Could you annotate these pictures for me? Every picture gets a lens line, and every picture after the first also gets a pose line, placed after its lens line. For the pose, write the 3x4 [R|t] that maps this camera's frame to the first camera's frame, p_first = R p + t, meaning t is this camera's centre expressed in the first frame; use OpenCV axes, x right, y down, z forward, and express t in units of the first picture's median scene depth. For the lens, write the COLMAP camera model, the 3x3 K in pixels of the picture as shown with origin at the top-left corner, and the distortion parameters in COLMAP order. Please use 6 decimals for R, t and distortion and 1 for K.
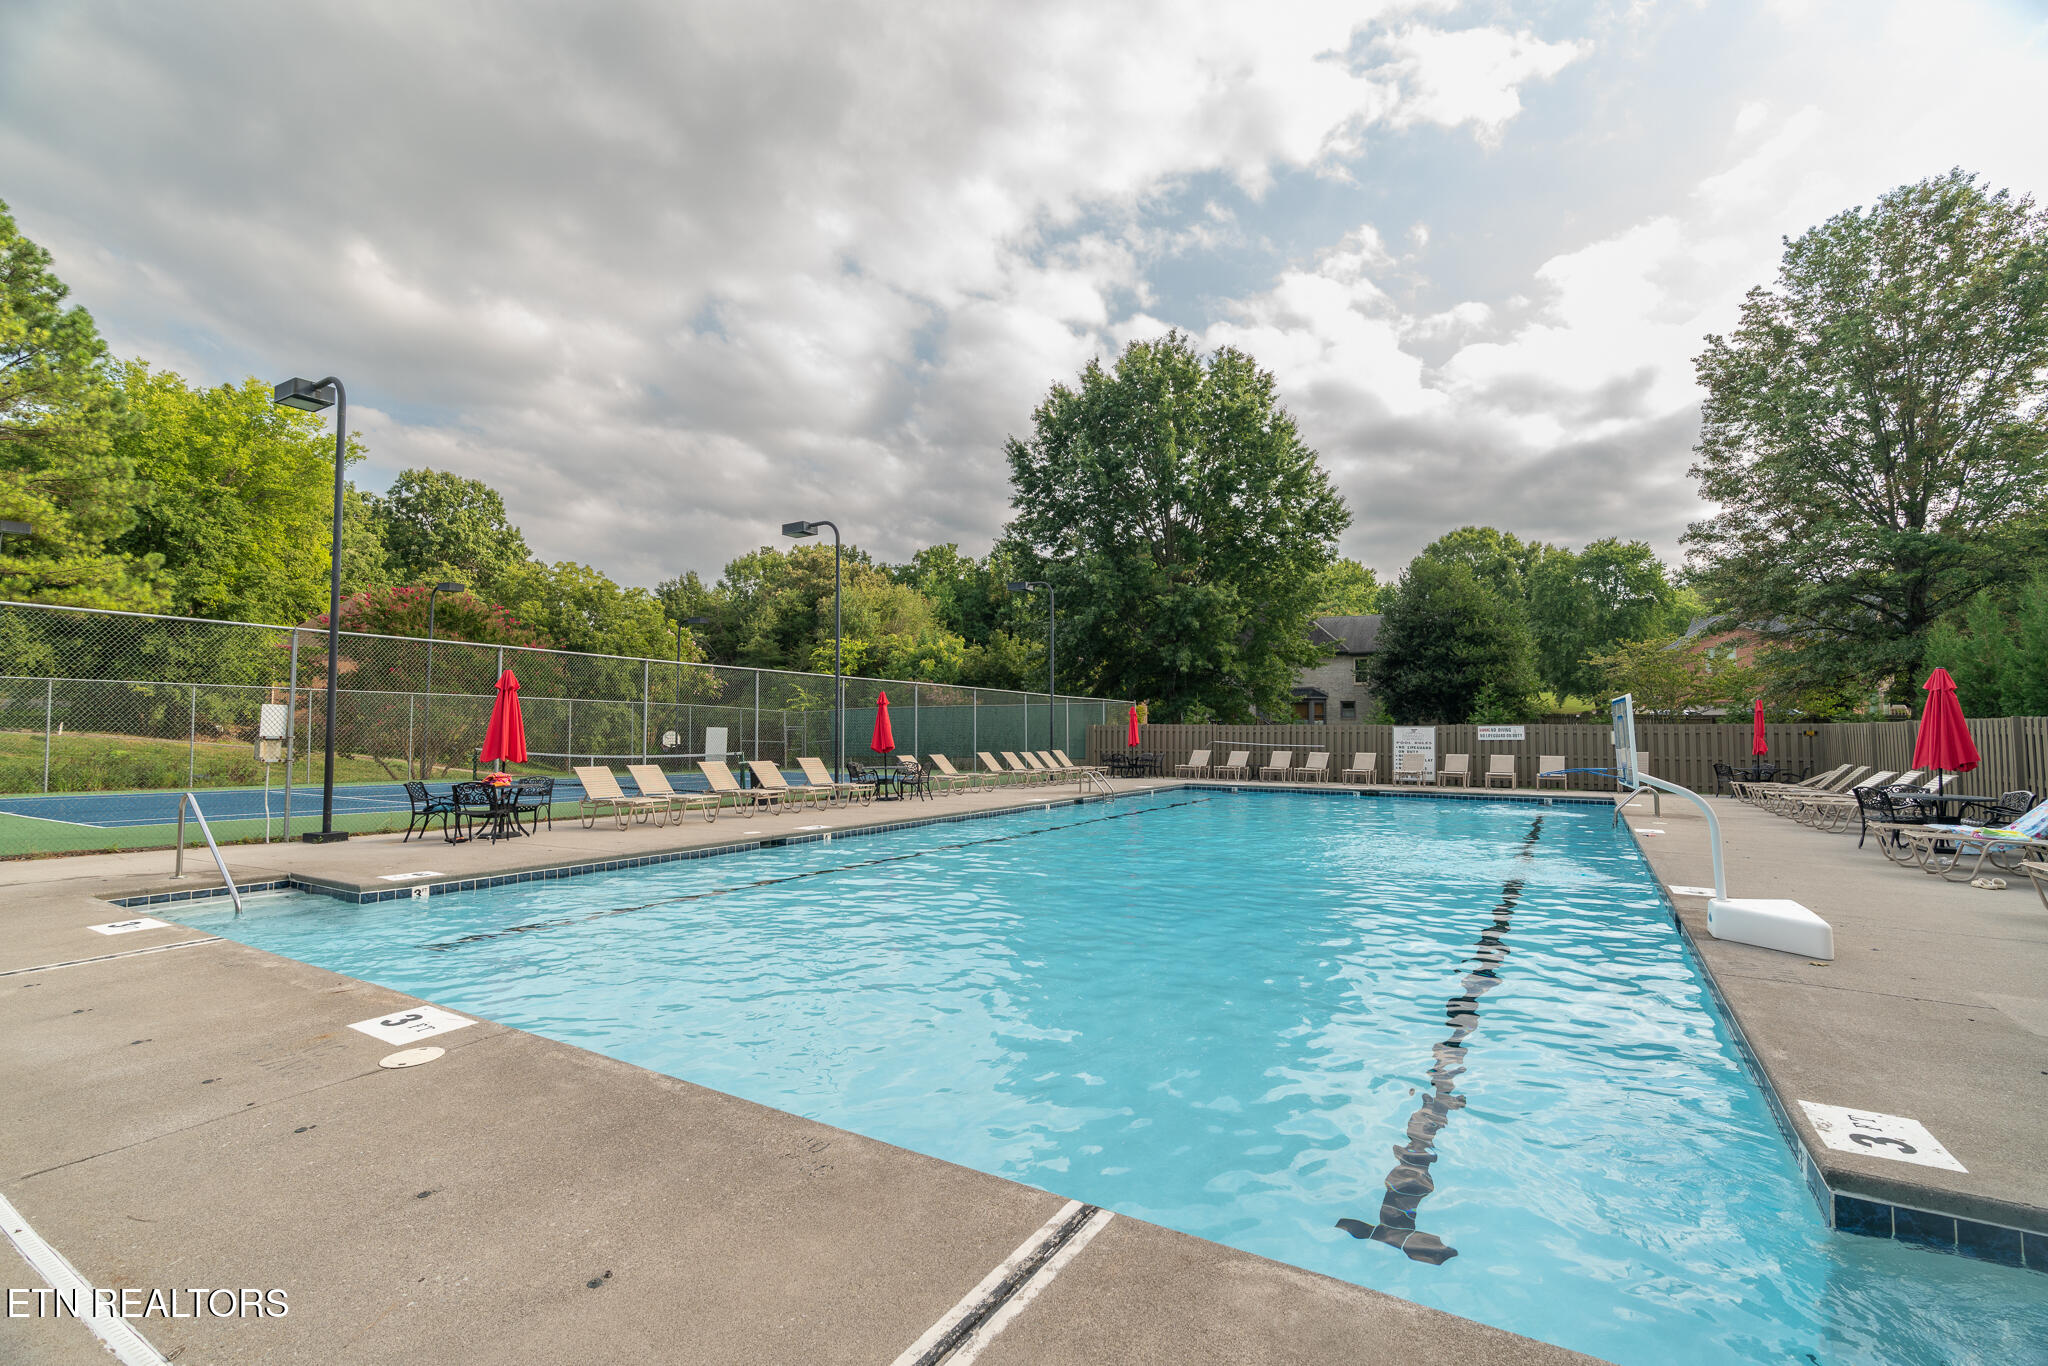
lens RADIAL K [[929.4, 0, 1020.2], [0, 929.4, 705.8], [0, 0, 1]] dist [0.003707, 0.001152]
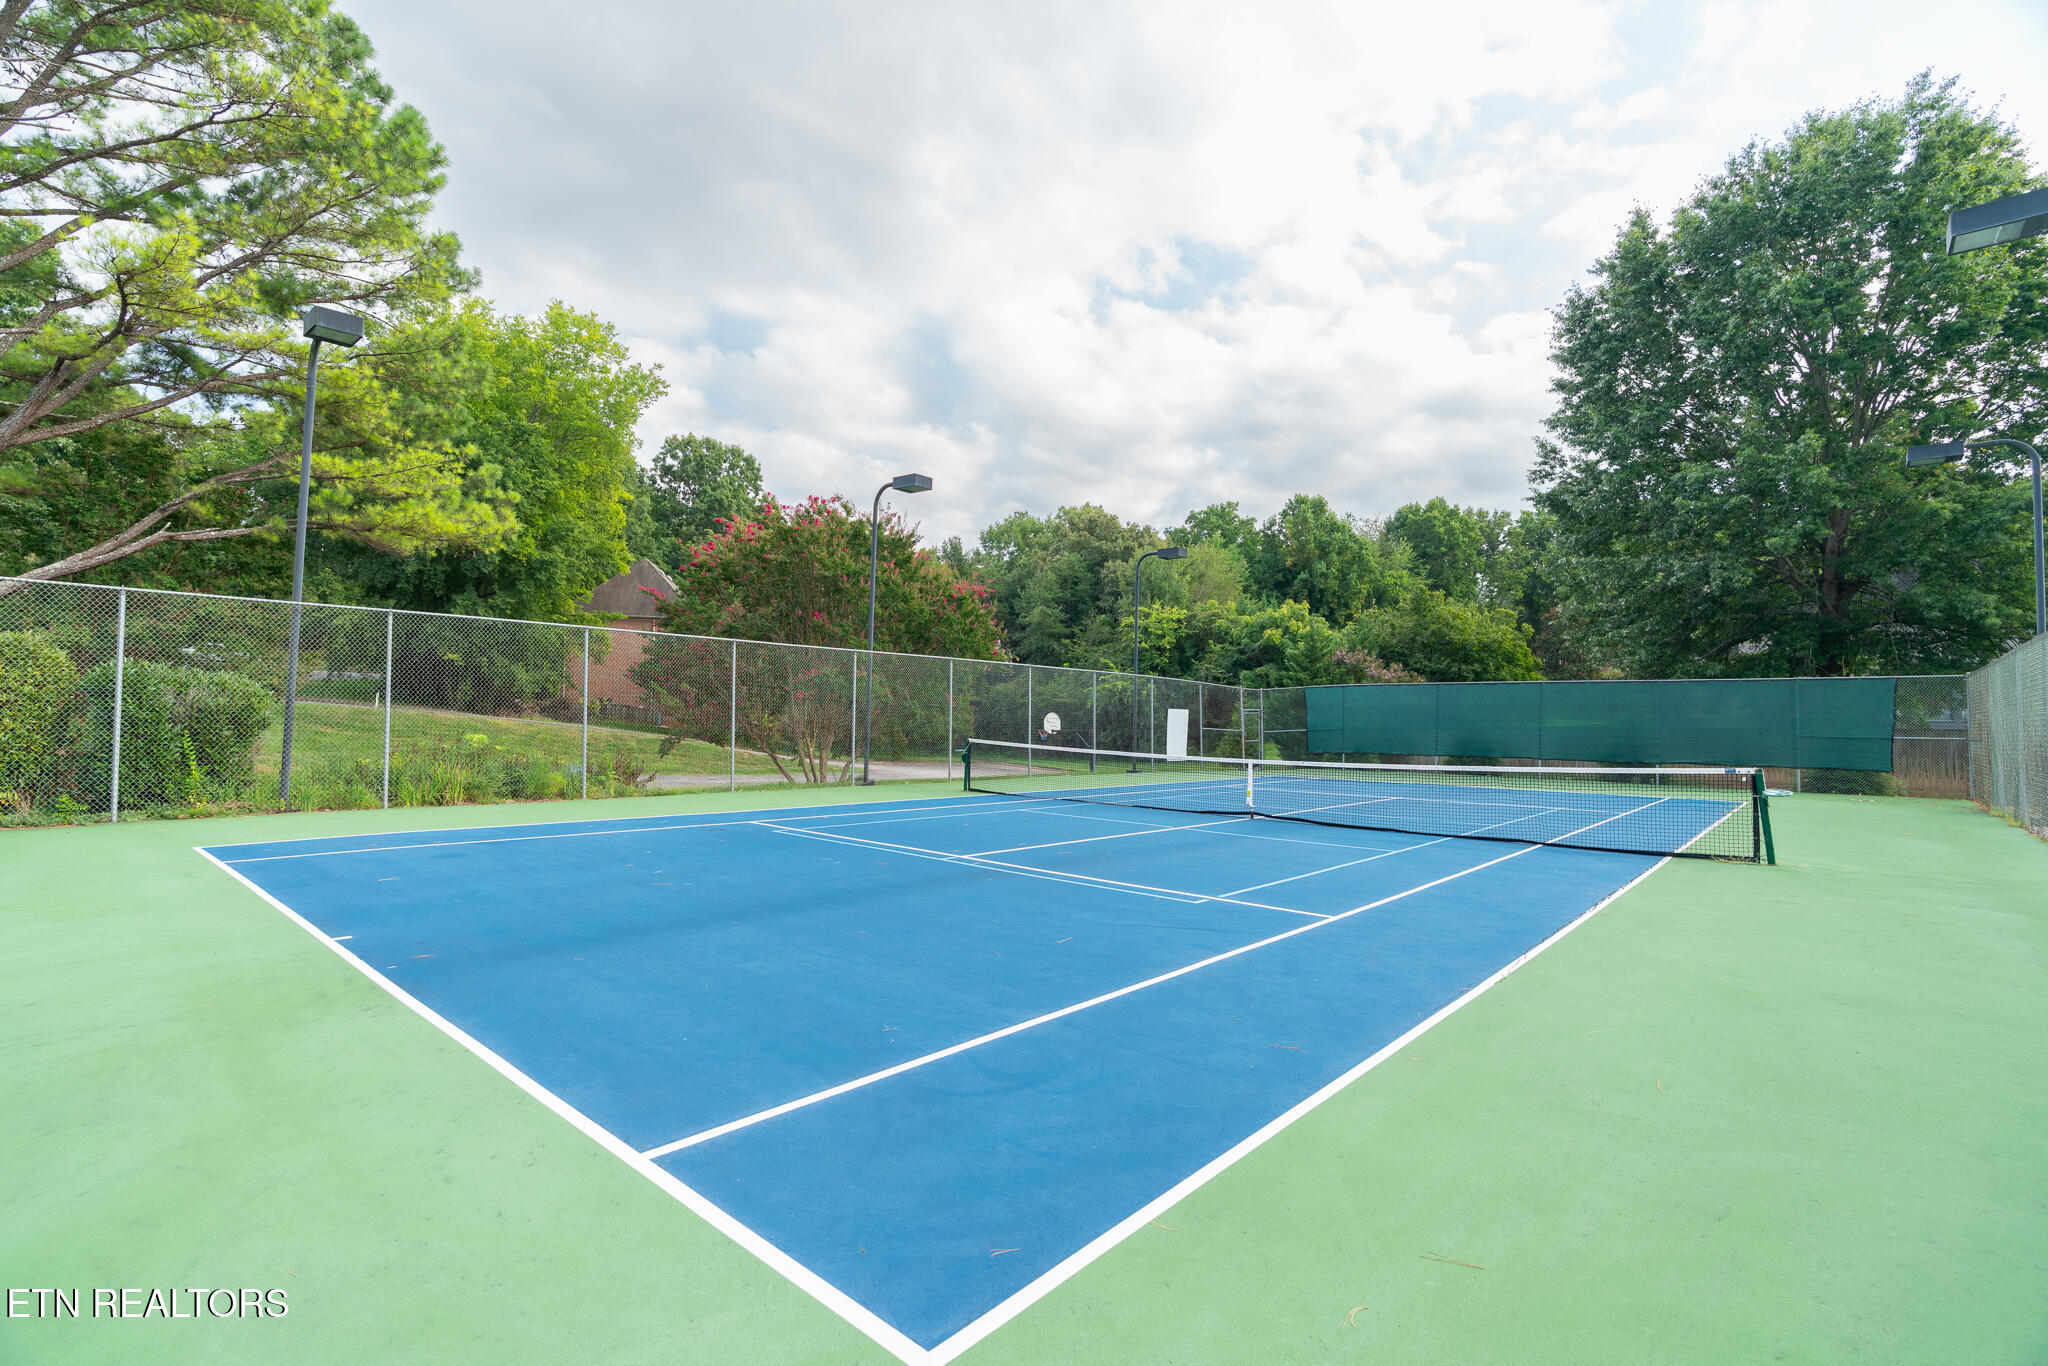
lens RADIAL K [[929.4, 0, 1020.2], [0, 929.4, 705.8], [0, 0, 1]] dist [0.003707, 0.001152]
pose [[0.983672, 0.012265, -0.179552, -0.242822], [-0.009101, 0.999789, 0.018433, 0.006586], [0.179741, -0.016498, 0.983576, 0.221344]]
